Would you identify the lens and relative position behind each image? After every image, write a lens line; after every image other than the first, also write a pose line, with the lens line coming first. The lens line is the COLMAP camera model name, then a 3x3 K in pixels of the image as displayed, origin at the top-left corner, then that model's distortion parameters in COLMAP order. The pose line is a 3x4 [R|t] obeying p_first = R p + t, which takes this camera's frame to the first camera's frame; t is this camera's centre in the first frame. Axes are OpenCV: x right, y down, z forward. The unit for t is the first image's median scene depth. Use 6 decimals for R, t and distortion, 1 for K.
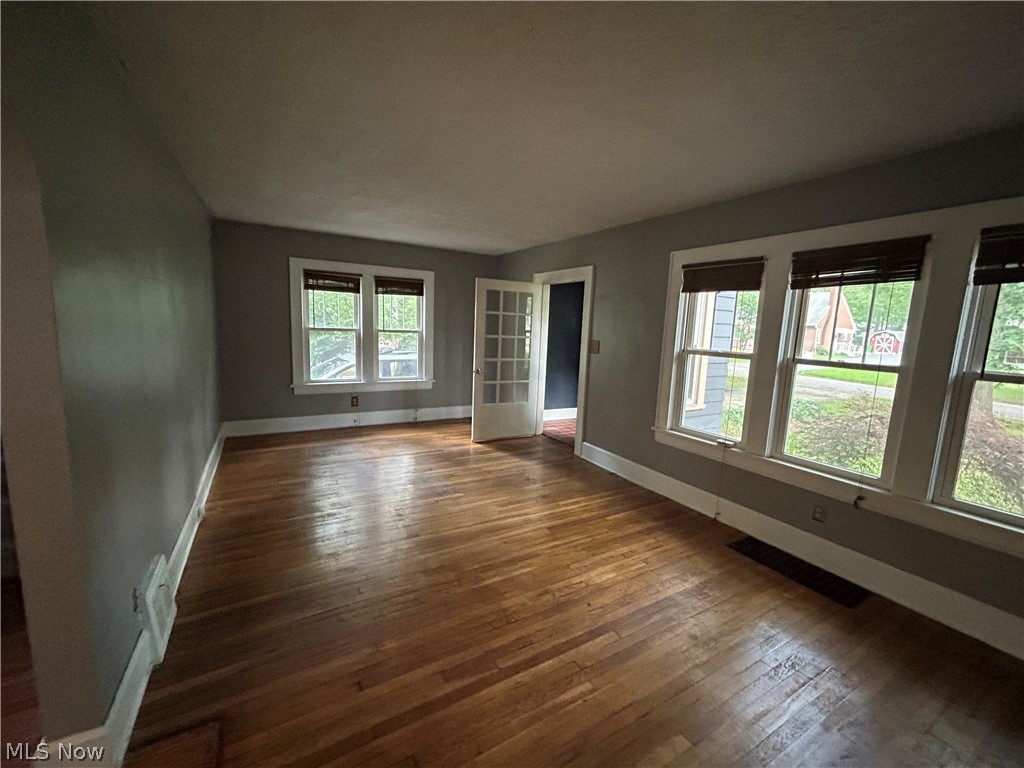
lens RADIAL K [[421.1, 0, 515.6], [0, 421.1, 383.1], [0, 0, 1]] dist [-0.001803, -0.000104]
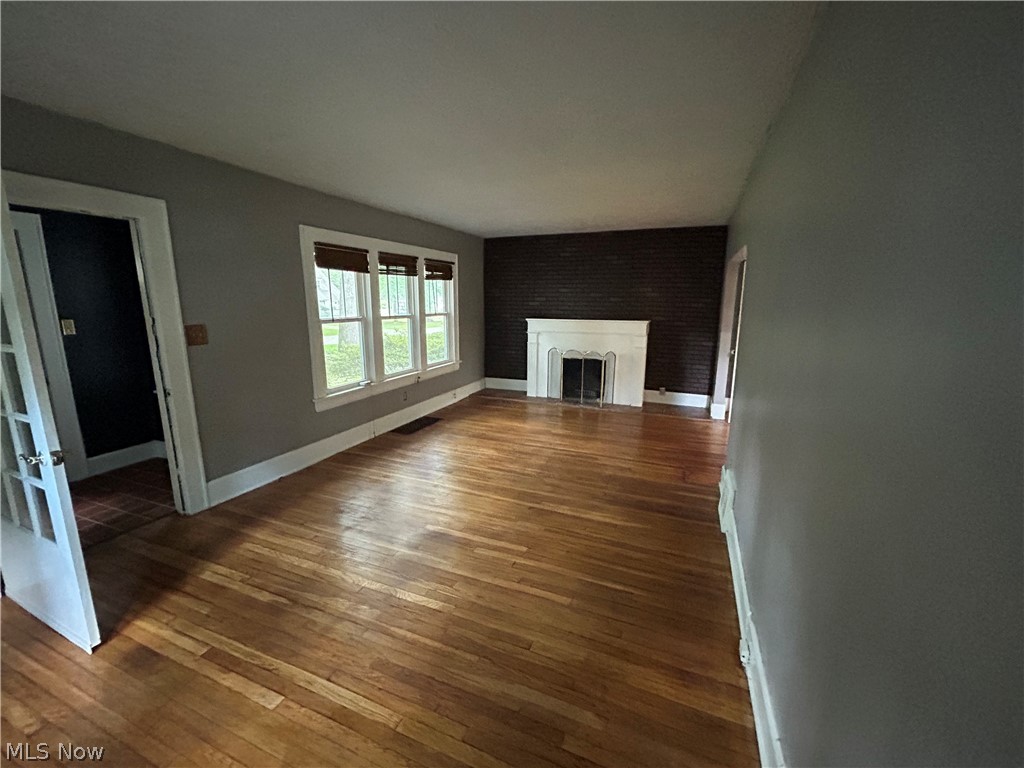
lens RADIAL K [[421.1, 0, 515.6], [0, 421.1, 383.1], [0, 0, 1]] dist [-0.001803, -0.000104]
pose [[-0.607519, -0.196476, 0.769622, -0.879087], [0.080947, 0.948566, 0.306056, -0.245411], [-0.790169, 0.248234, -0.560368, 1.404711]]
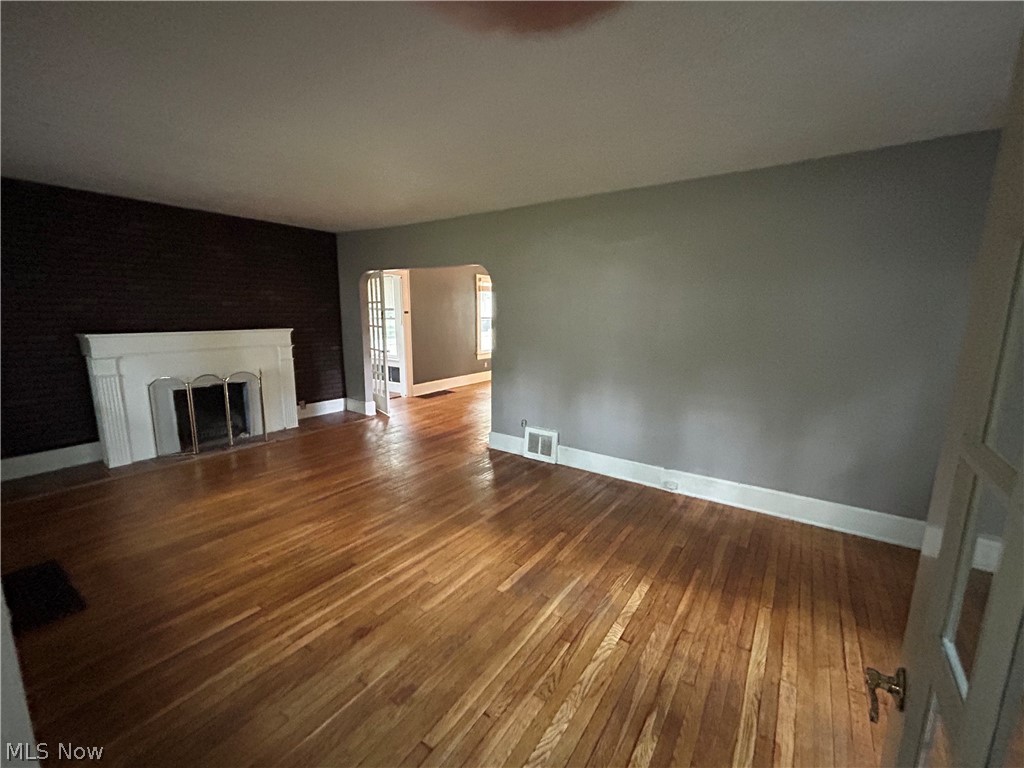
lens RADIAL K [[421.1, 0, 515.6], [0, 421.1, 383.1], [0, 0, 1]] dist [-0.001803, -0.000104]
pose [[-0.903809, 0.020708, -0.427434, 0.129076], [-0.108578, 0.955046, 0.275858, -0.230032], [0.413932, 0.295733, -0.860931, 1.643993]]
